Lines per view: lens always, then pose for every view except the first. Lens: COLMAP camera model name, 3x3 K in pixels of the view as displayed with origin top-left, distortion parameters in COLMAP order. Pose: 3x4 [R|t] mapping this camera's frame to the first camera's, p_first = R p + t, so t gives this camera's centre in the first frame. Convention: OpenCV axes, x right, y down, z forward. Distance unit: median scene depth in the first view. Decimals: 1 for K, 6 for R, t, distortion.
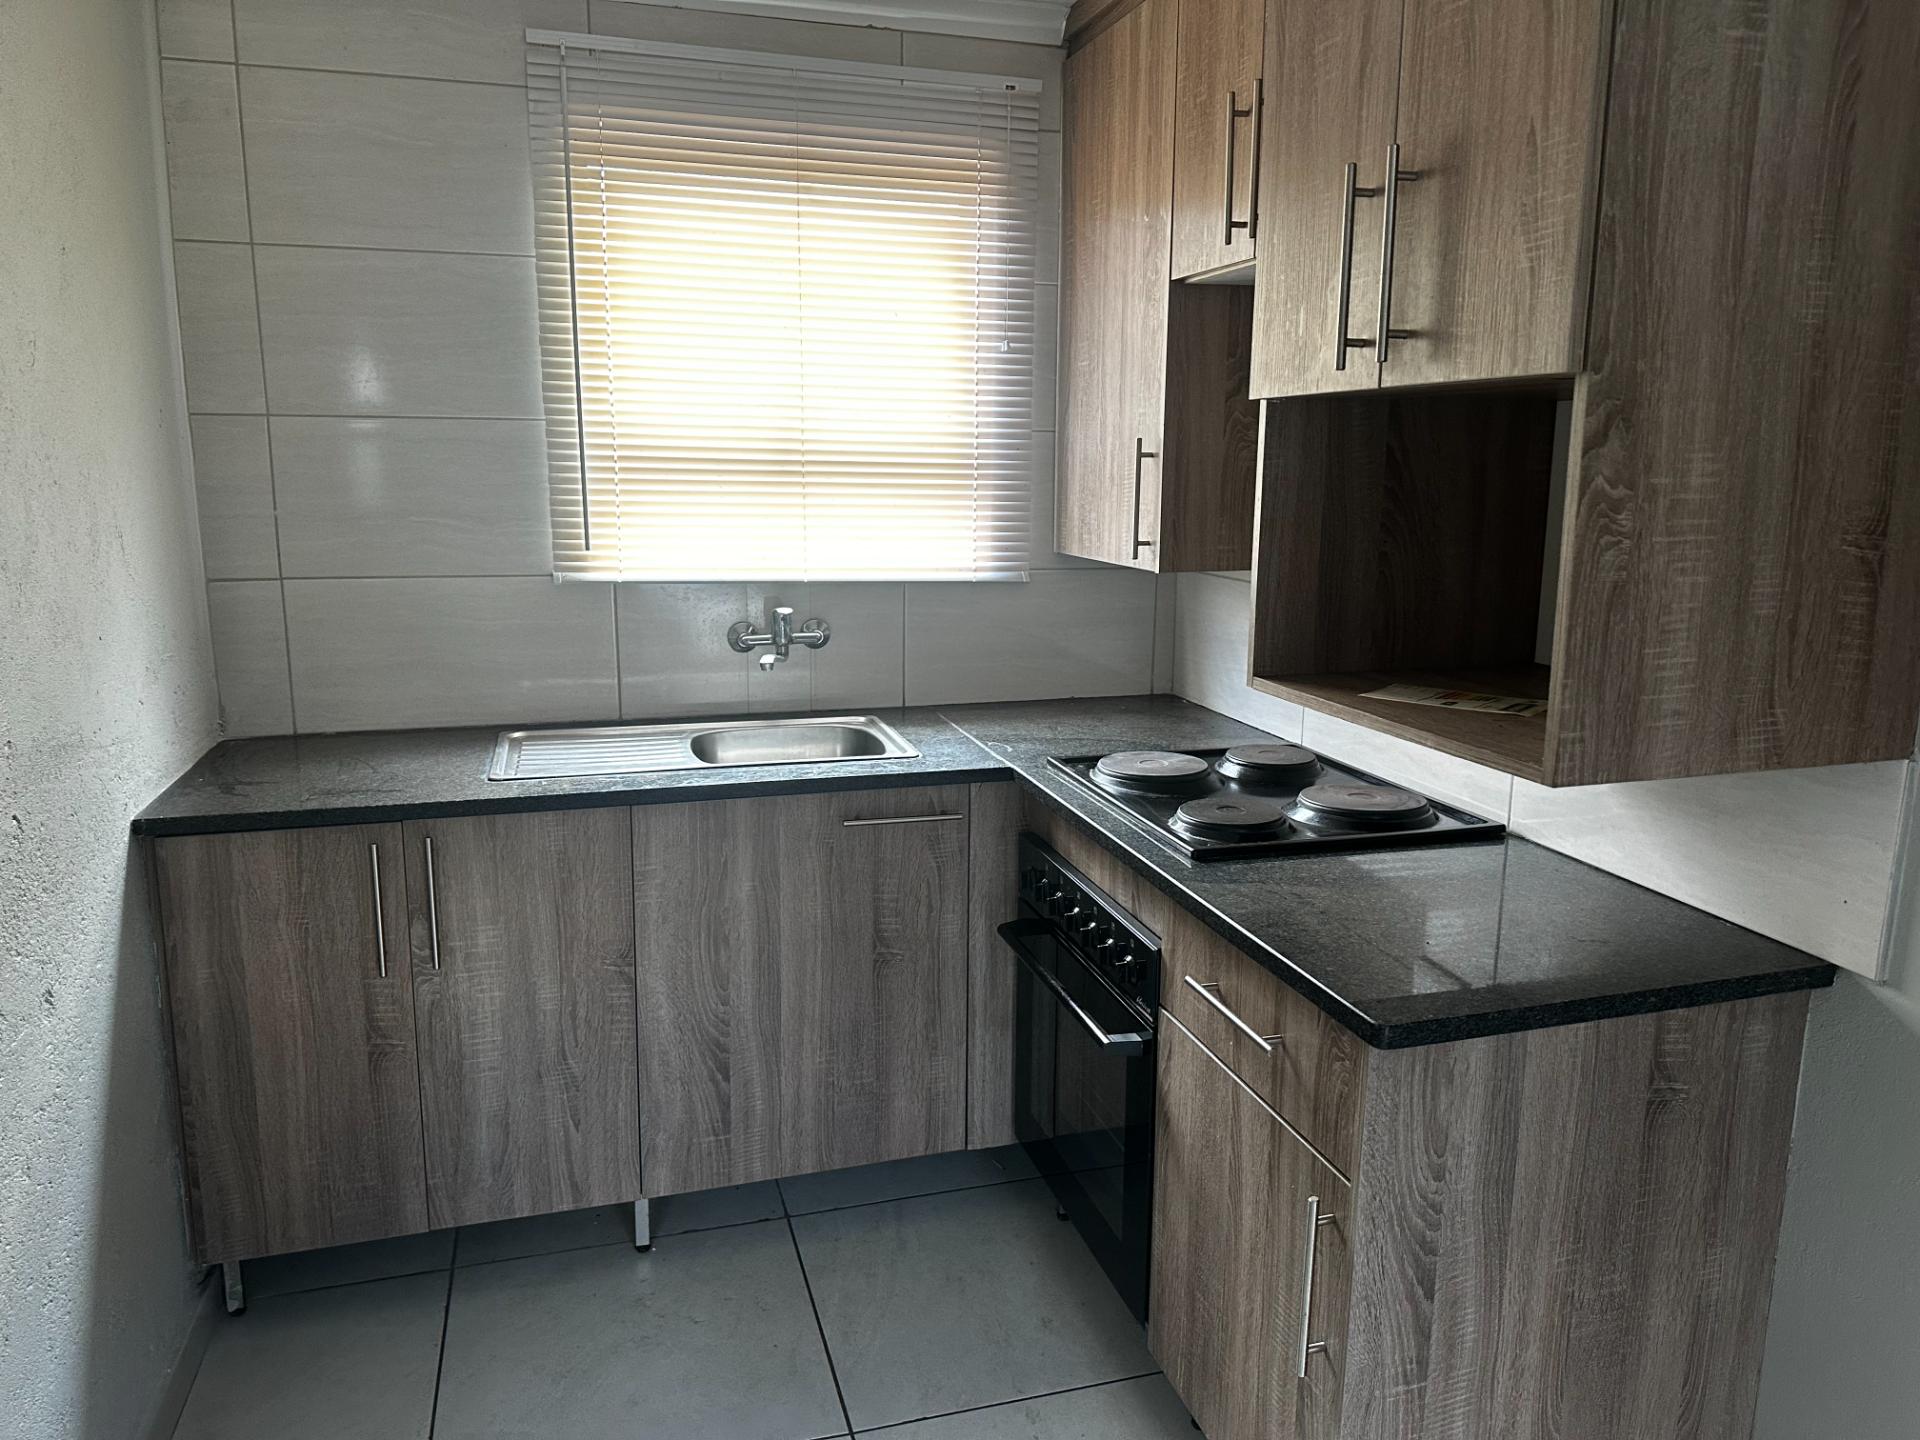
lens RADIAL K [[1354.3, 0, 980.1], [0, 1354.3, 709.7], [0, 0, 1]] dist [0.147154, -0.245648]
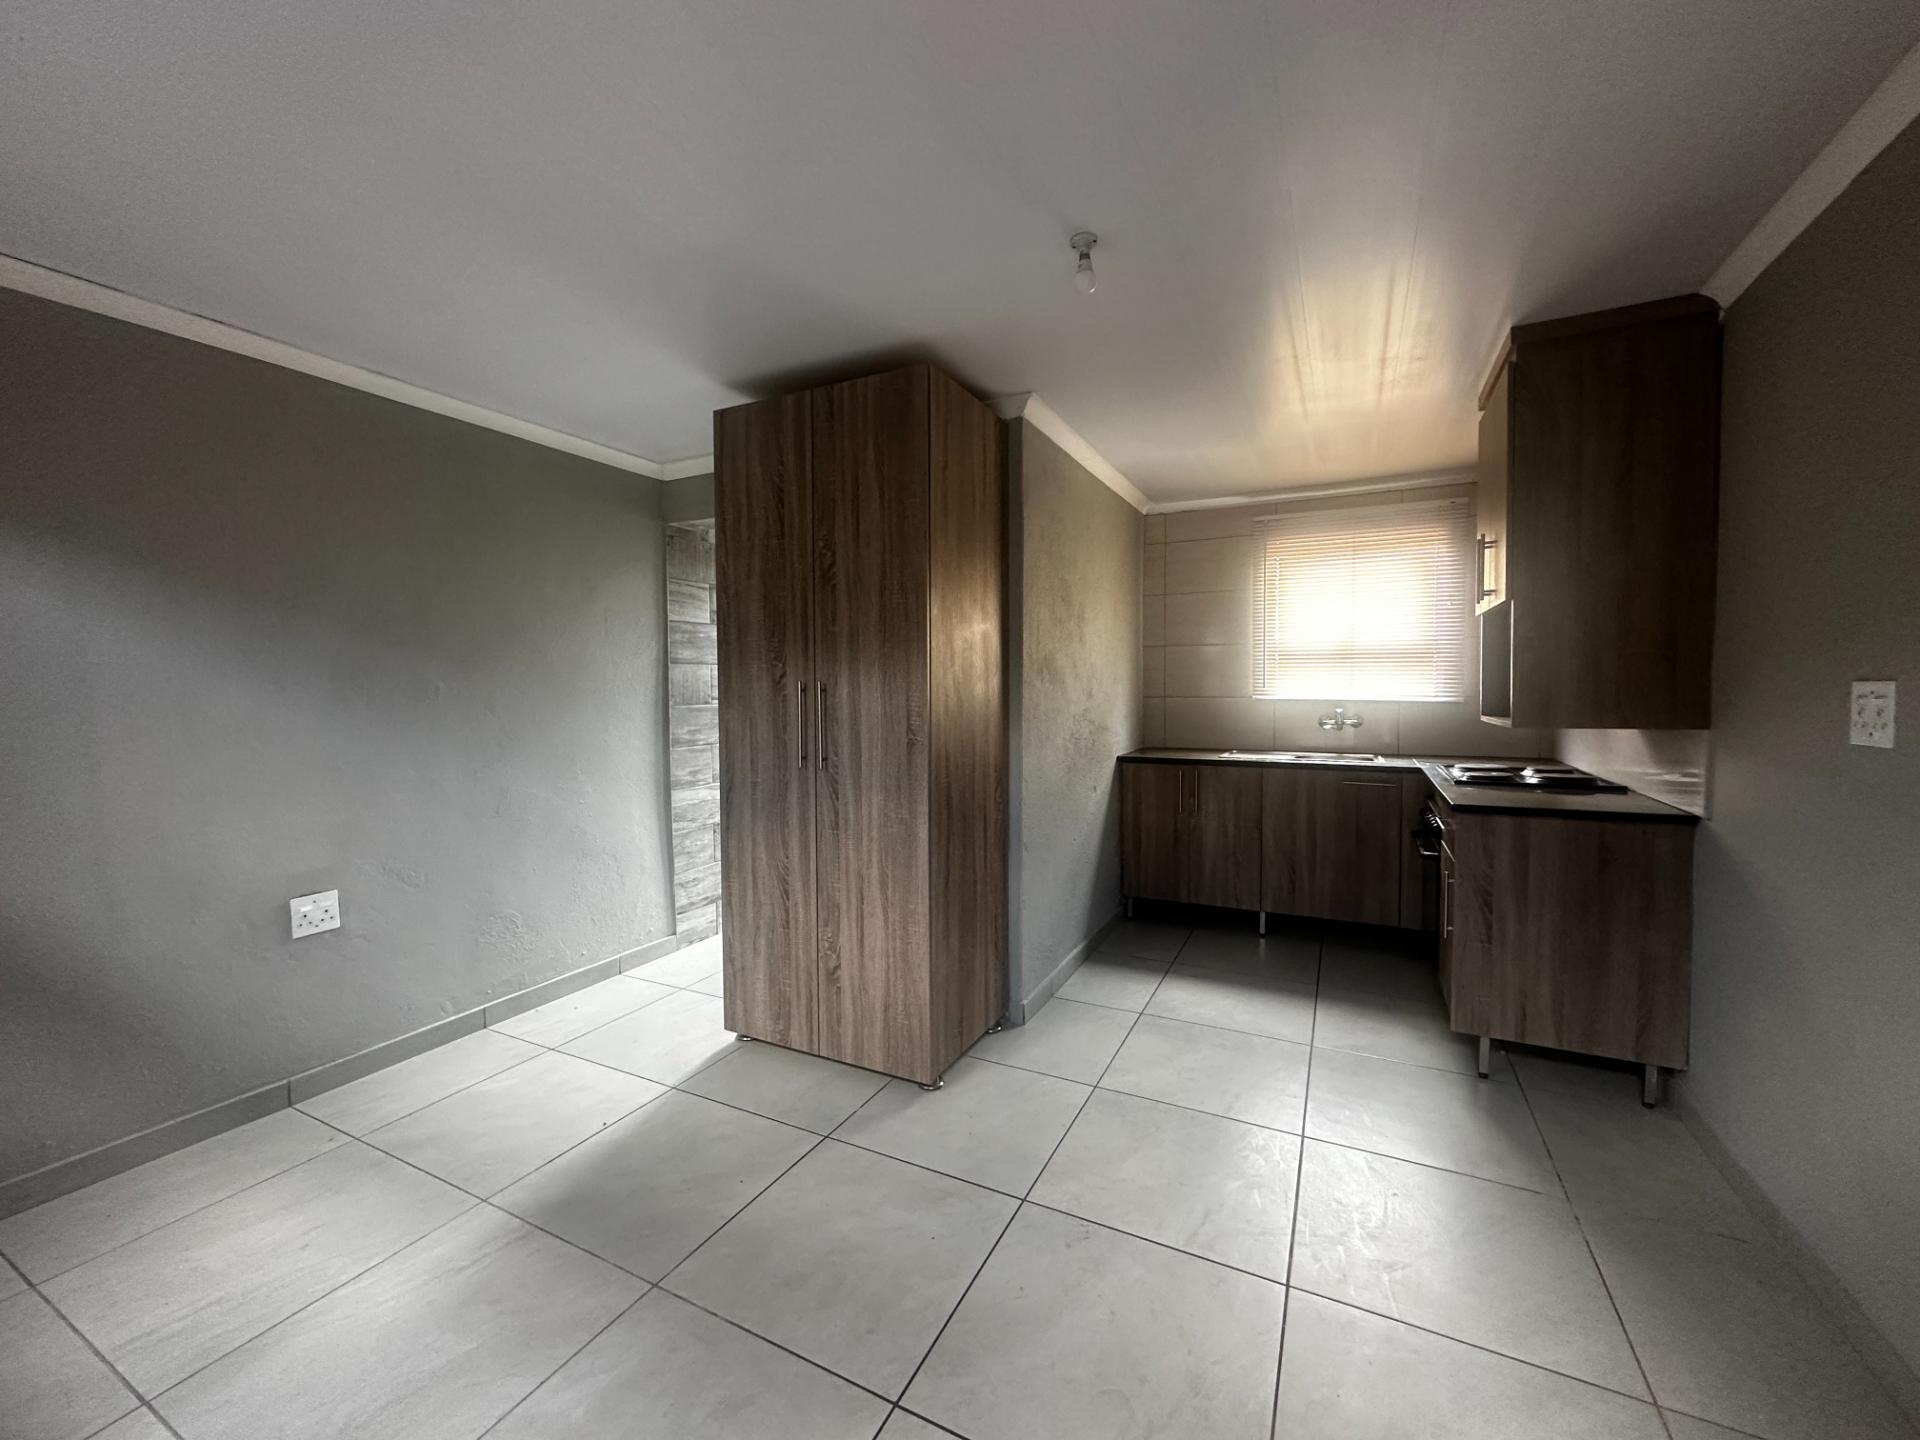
lens RADIAL K [[761.4, 0, 960.0], [0, 761.4, 720.0], [0, 0, 1]] dist [-0.000695, 0.000164]
pose [[0.723181, 0.016786, -0.690454, 0.377022], [-0.113857, 0.988924, -0.095211, 0.186275], [0.681209, 0.147468, 0.717083, -0.589876]]
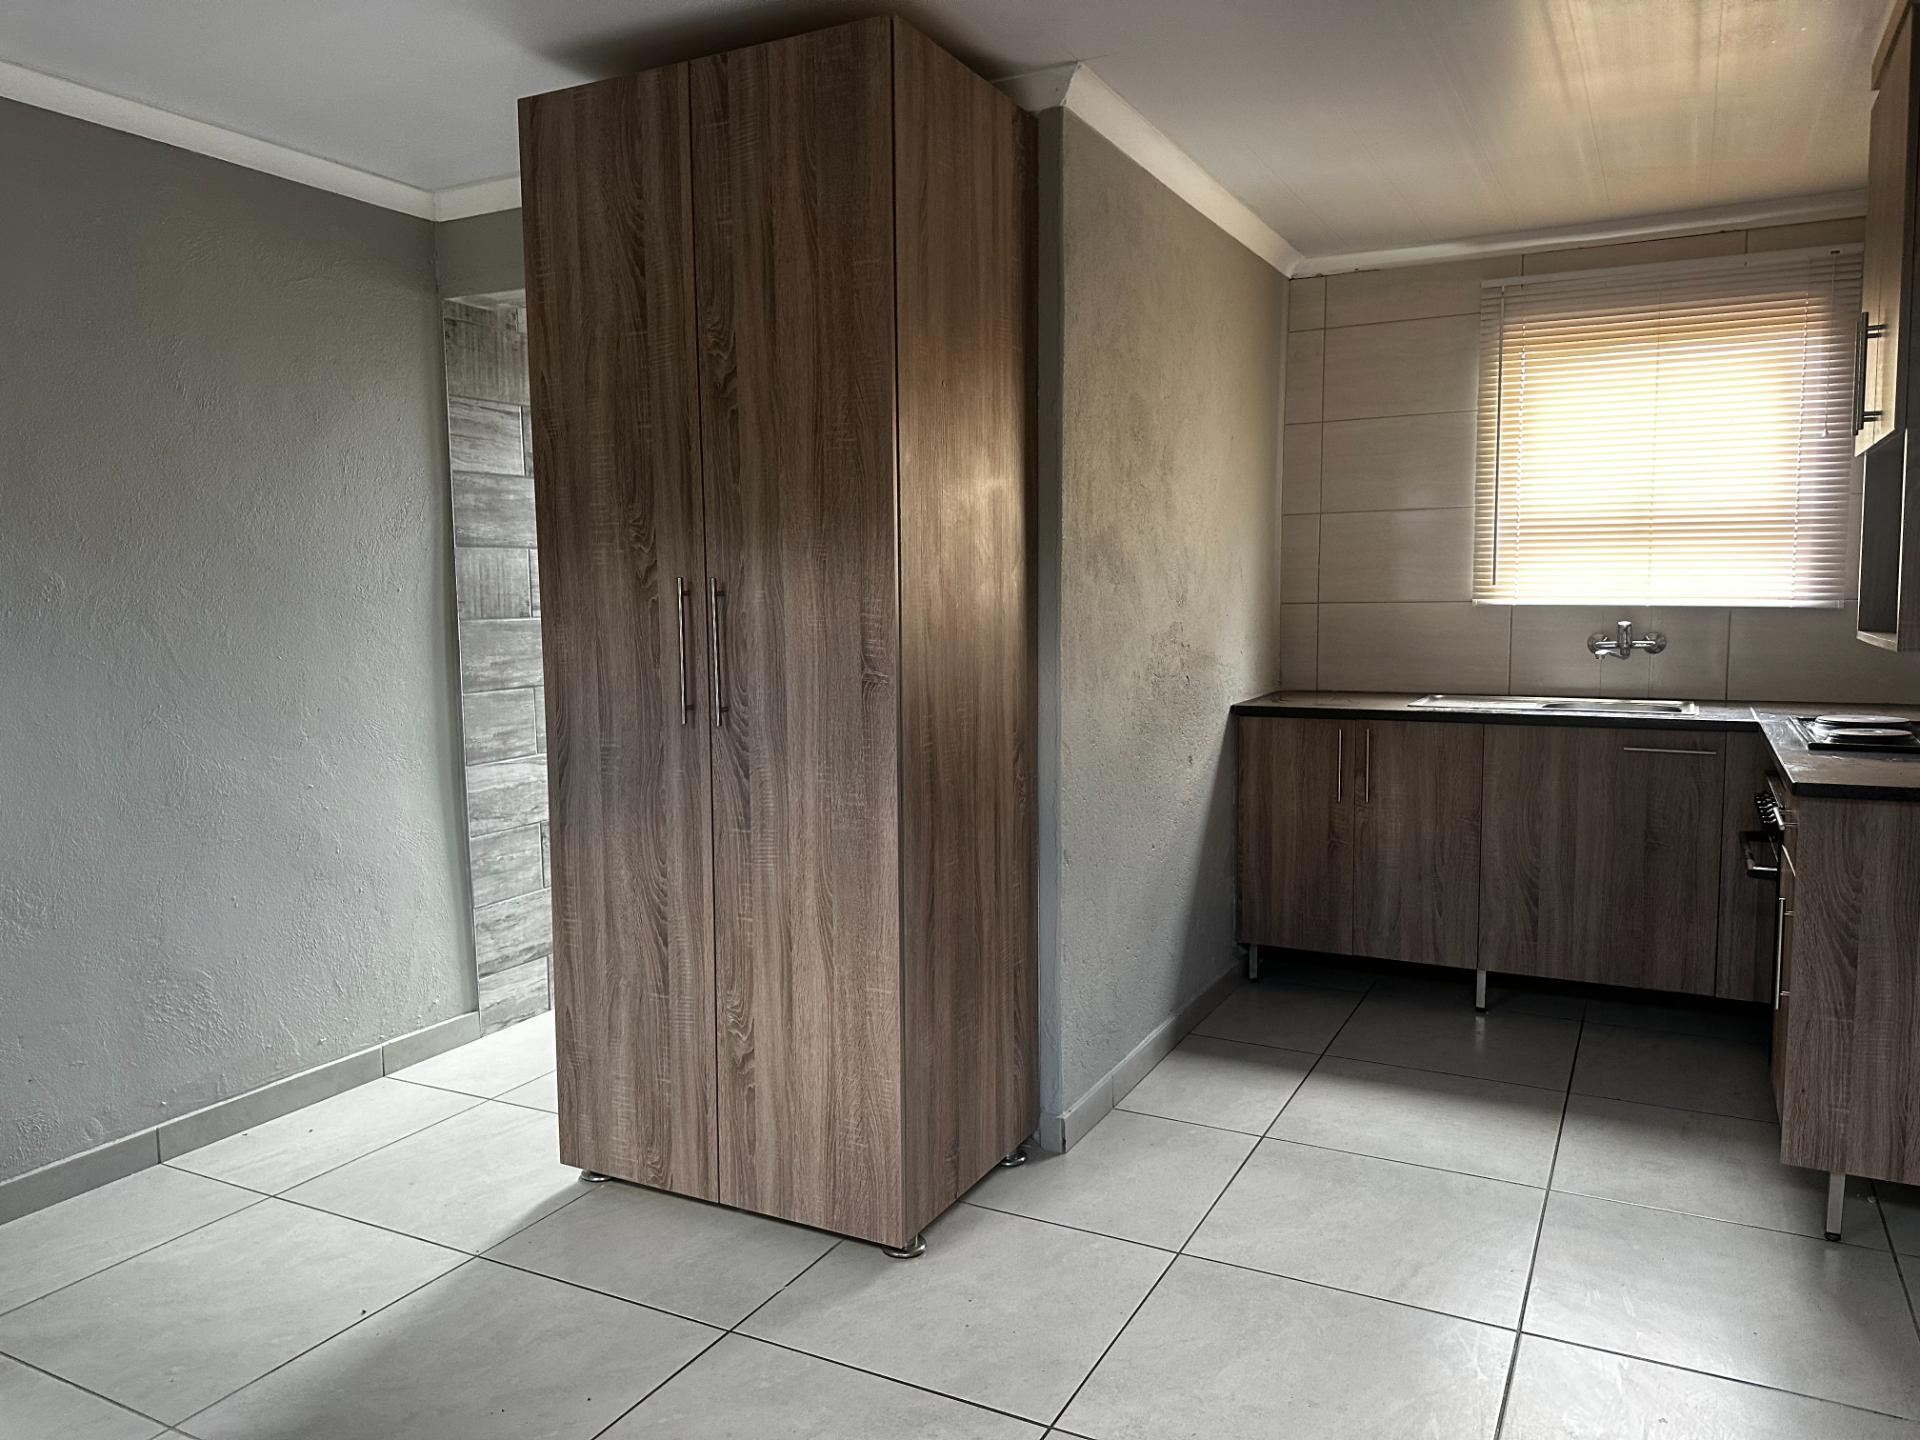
lens RADIAL K [[1337.1, 0, 966.9], [0, 1337.1, 722.1], [0, 0, 1]] dist [0.097249, -0.130863]
pose [[0.718198, 0.054216, -0.693724, 0.420664], [-0.111353, 0.993067, -0.037672, 0.190244], [0.686872, 0.104304, 0.719255, -0.607300]]
